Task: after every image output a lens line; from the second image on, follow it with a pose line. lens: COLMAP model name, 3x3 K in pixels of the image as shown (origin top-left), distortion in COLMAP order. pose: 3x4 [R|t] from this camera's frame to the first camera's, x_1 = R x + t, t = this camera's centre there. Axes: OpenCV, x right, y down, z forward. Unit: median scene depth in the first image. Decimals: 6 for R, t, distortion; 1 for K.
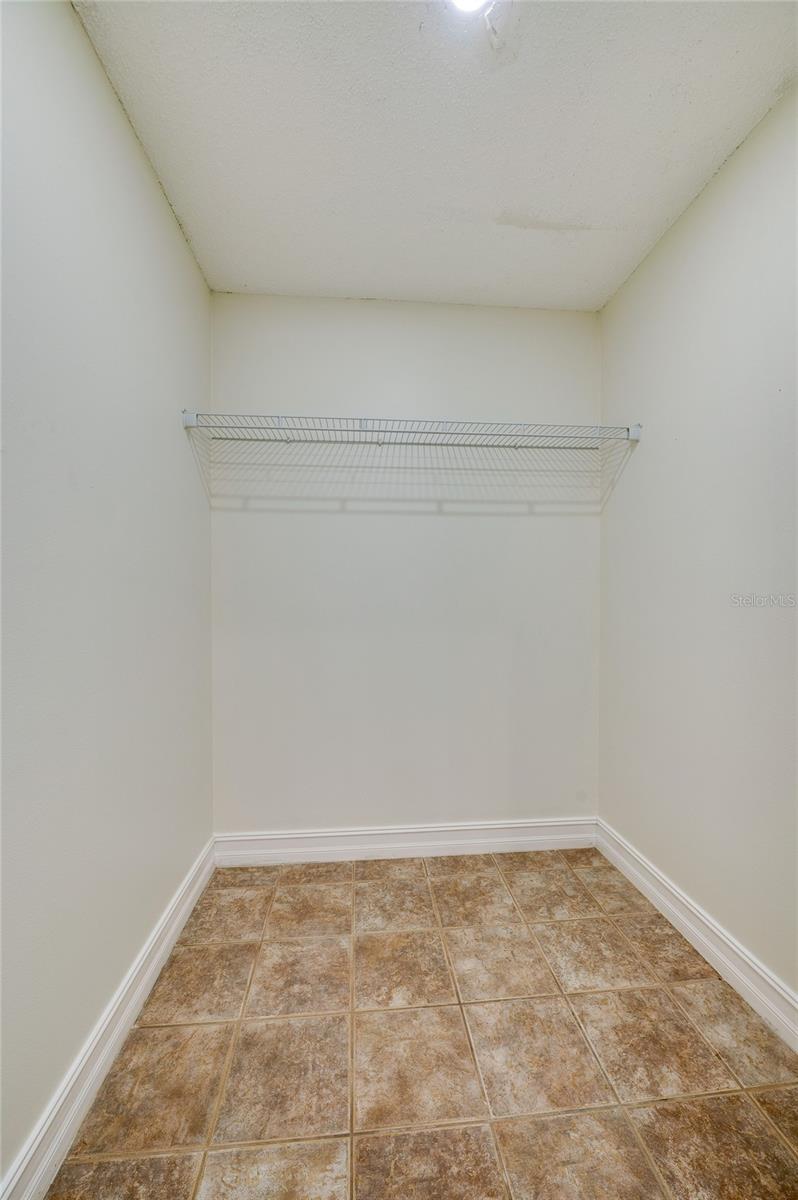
lens RADIAL K [[531.0, 0, 403.5], [0, 531.0, 600.5], [0, 0, 1]] dist [-0.015776, 0.000598]
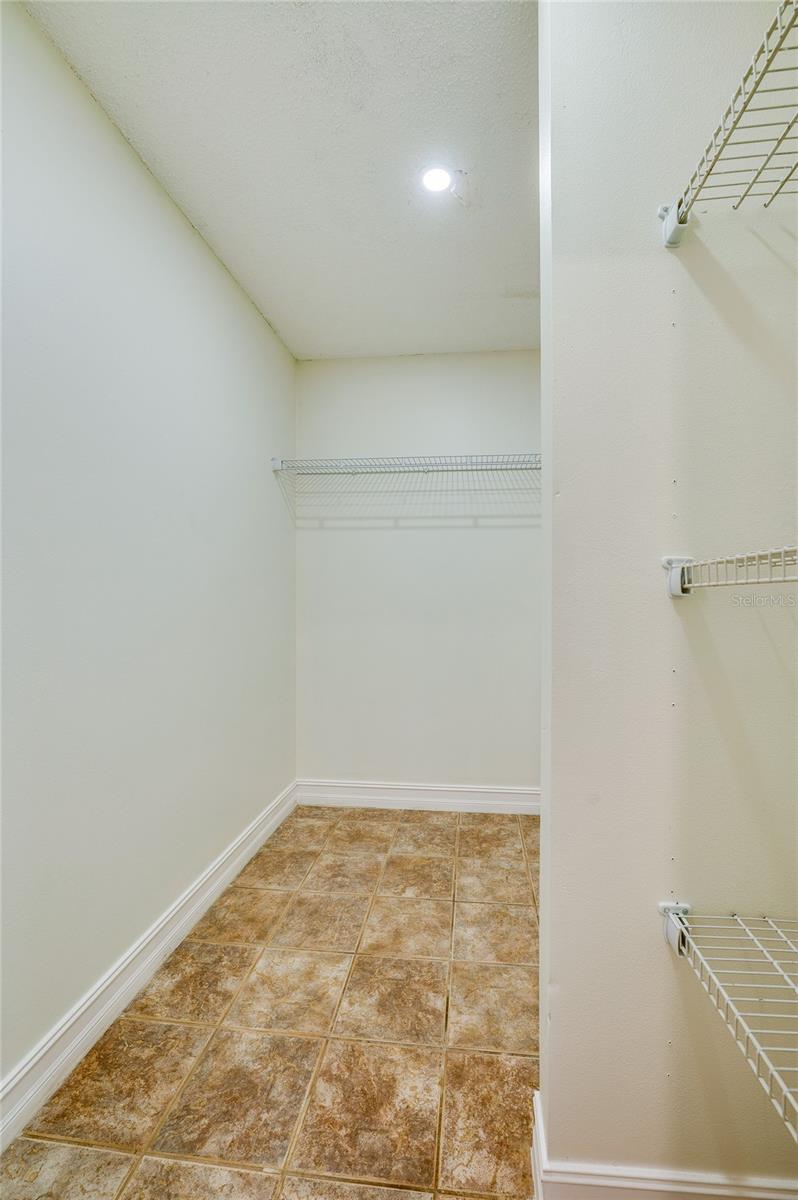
lens RADIAL K [[531.0, 0, 402.2], [0, 531.0, 598.8], [0, 0, 1]] dist [-0.015776, 0.000598]
pose [[0.978168, 0.004056, -0.207775, 0.237273], [-0.004533, 0.999988, -0.001818, 0.001298], [0.207765, 0.002720, 0.978175, -0.319059]]
